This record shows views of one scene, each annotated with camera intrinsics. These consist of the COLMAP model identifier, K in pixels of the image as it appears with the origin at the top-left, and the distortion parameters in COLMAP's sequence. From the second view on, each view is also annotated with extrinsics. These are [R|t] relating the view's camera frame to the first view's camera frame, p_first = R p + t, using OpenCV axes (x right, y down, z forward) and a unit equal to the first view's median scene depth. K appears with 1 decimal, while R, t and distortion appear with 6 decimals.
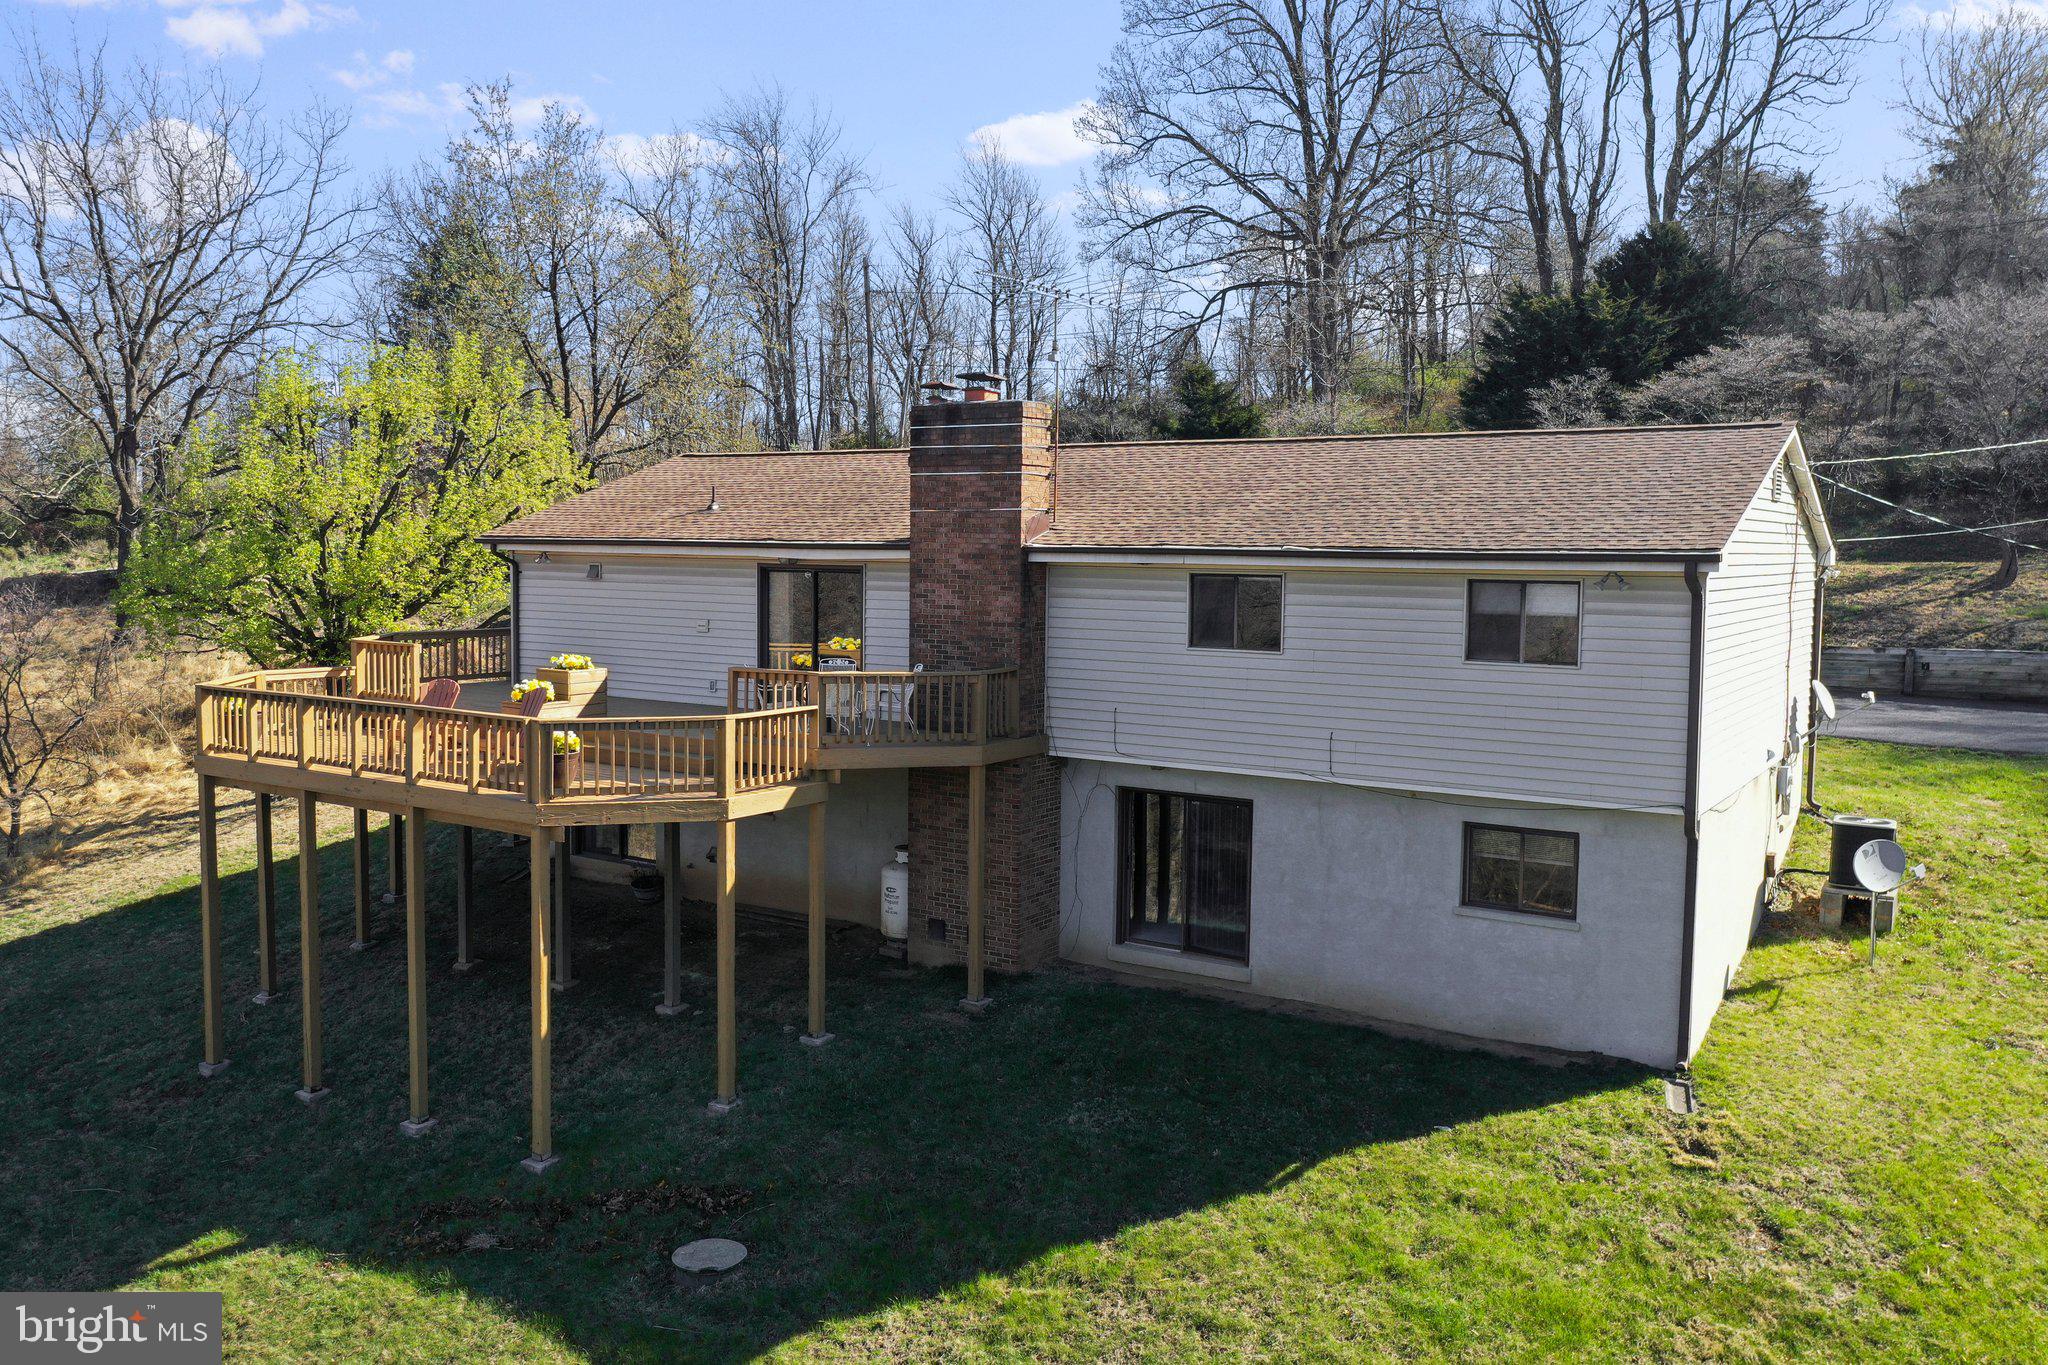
lens RADIAL K [[1615.3, 0, 1017.7], [0, 1615.3, 680.2], [0, 0, 1]] dist [0.001732, -0.008863]
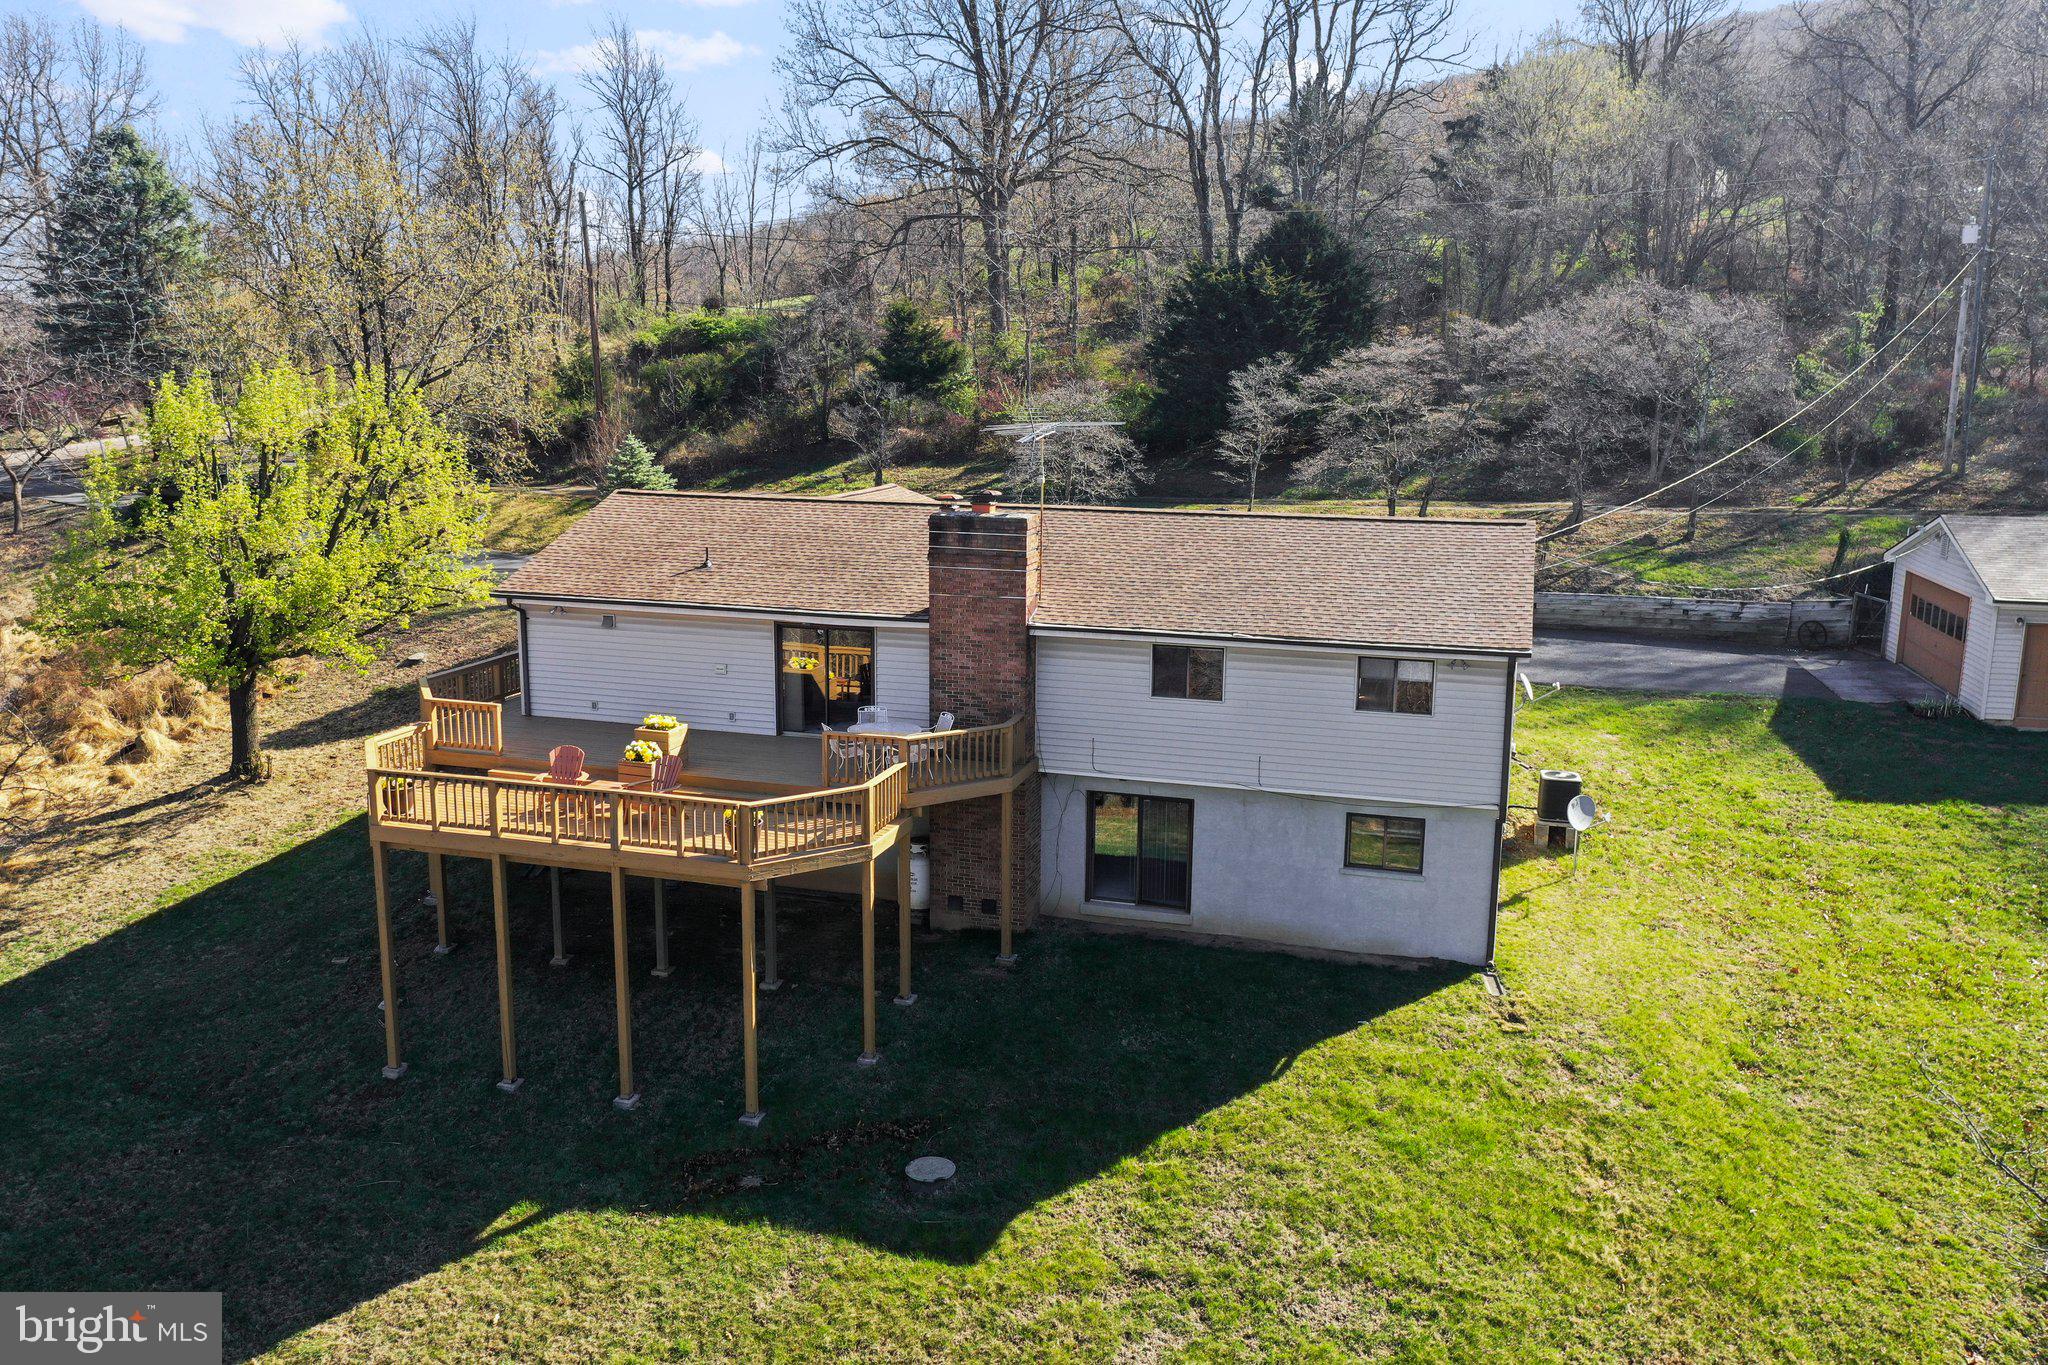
lens RADIAL K [[1605.9, 0, 1013.8], [0, 1605.9, 683.7], [0, 0, 1]] dist [0.002328, -0.000483]
pose [[0.960099, -0.059796, 0.273194, -0.434377], [0.026856, 0.992073, 0.122762, -0.230043], [-0.278369, -0.110527, 0.954094, -0.325467]]
